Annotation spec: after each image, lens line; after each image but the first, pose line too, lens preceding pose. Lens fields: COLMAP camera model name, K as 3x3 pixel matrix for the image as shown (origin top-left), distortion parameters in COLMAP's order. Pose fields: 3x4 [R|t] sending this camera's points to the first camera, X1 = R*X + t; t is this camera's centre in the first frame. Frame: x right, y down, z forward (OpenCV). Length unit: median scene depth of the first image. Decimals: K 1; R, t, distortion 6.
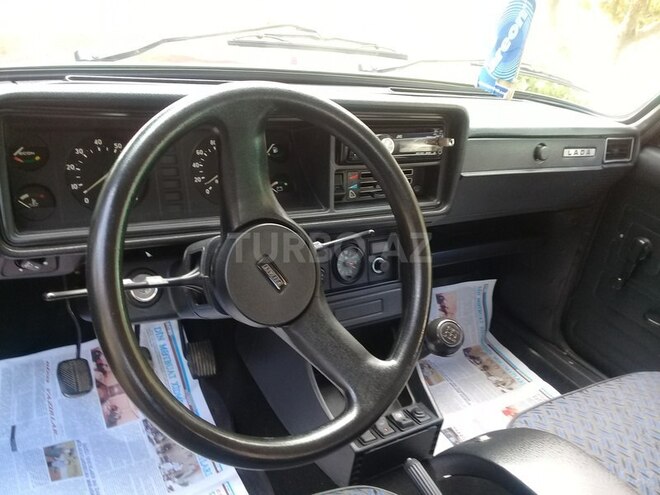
lens RADIAL K [[611.1, 0, 333.5], [0, 611.1, 250.1], [0, 0, 1]] dist [0.021525, 0.000000]
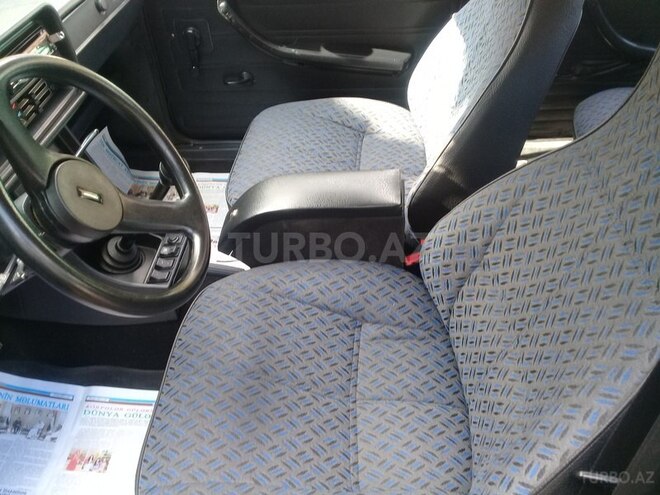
lens RADIAL K [[611.1, 0, 325.8], [0, 611.1, 253.0], [0, 0, 1]] dist [0.021525, 0.000000]
pose [[0.575882, -0.666445, 0.473509, -0.279313], [0.501569, 0.745396, 0.439106, -0.106118], [-0.645592, -0.015375, 0.763528, -0.169483]]
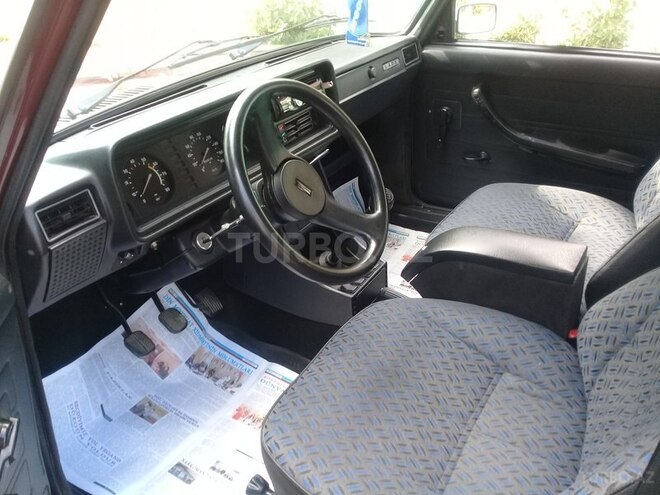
lens RADIAL K [[611.1, 0, 323.5], [0, 611.1, 248.2], [0, 0, 1]] dist [0.021525, 0.000000]
pose [[0.878332, -0.397236, 0.265962, -0.317204], [0.379490, 0.917714, 0.117424, 0.009742], [-0.290722, -0.002208, 0.956805, -0.362978]]
